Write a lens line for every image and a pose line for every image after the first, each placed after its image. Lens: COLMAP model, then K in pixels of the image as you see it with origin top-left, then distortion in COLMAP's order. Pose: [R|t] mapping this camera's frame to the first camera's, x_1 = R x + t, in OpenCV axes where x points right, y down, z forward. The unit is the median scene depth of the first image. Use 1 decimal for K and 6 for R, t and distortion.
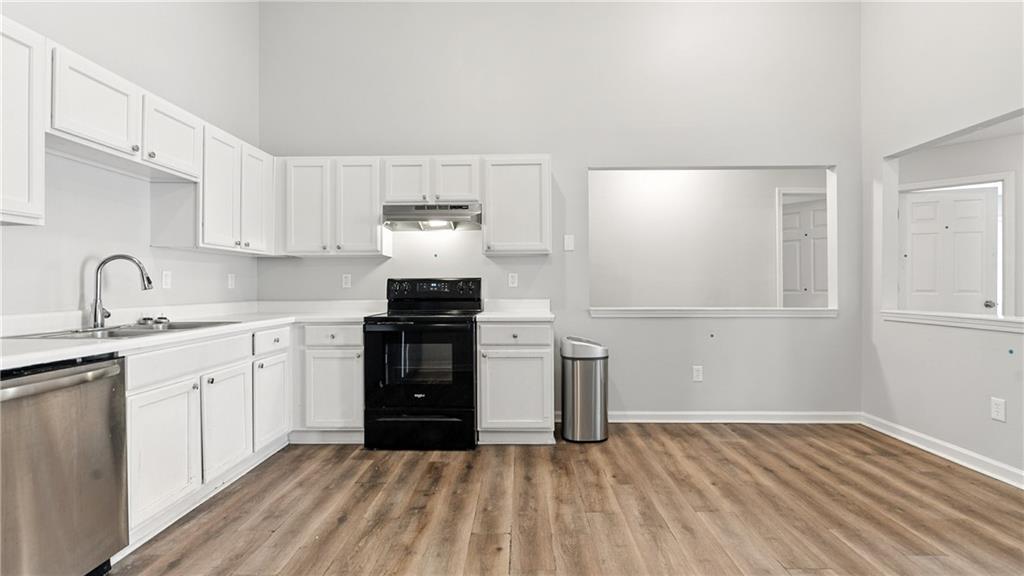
lens RADIAL K [[482.4, 0, 512.1], [0, 482.4, 283.7], [0, 0, 1]] dist [0.000695, 0.000381]
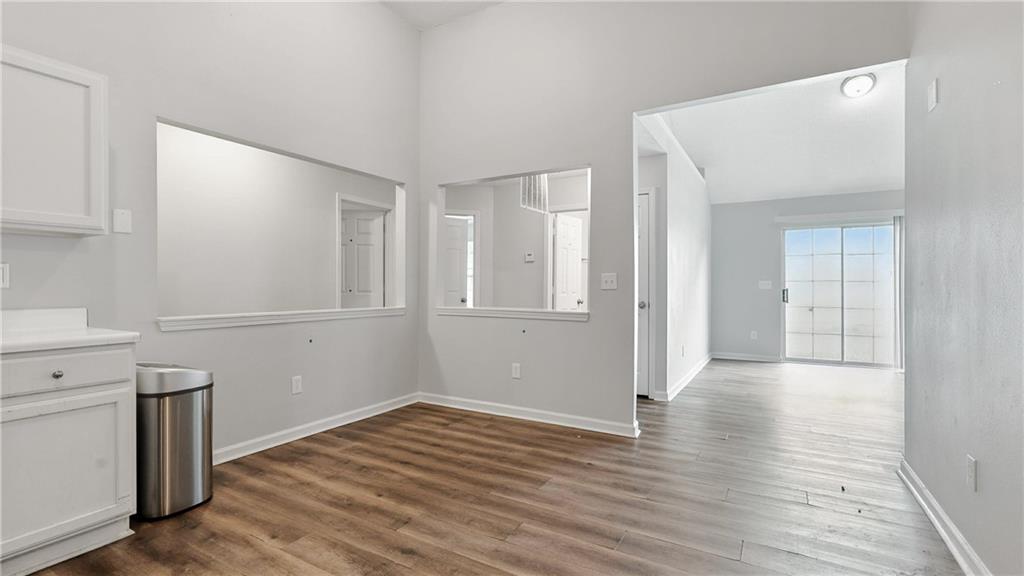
lens RADIAL K [[466.6, 0, 515.4], [0, 466.6, 286.7], [0, 0, 1]] dist [-0.001065, 0.000257]
pose [[0.482344, 0.003651, 0.875974, -0.209210], [-0.006634, 0.999978, -0.000514, 0.001764], [-0.875957, -0.005564, 0.482358, 0.260116]]
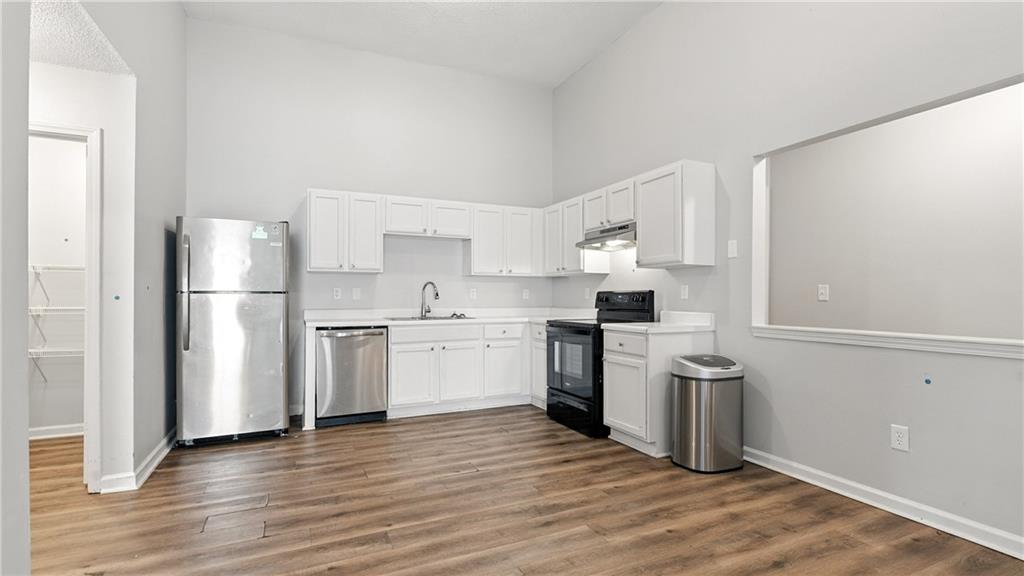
lens RADIAL K [[482.1, 0, 508.6], [0, 482.1, 299.9], [0, 0, 1]] dist [-0.002432, 0.000241]
pose [[0.425935, 0.007662, -0.904721, 0.852453], [0.000215, 0.999963, 0.008570, -0.000137], [0.904754, -0.003845, 0.425918, 0.306554]]
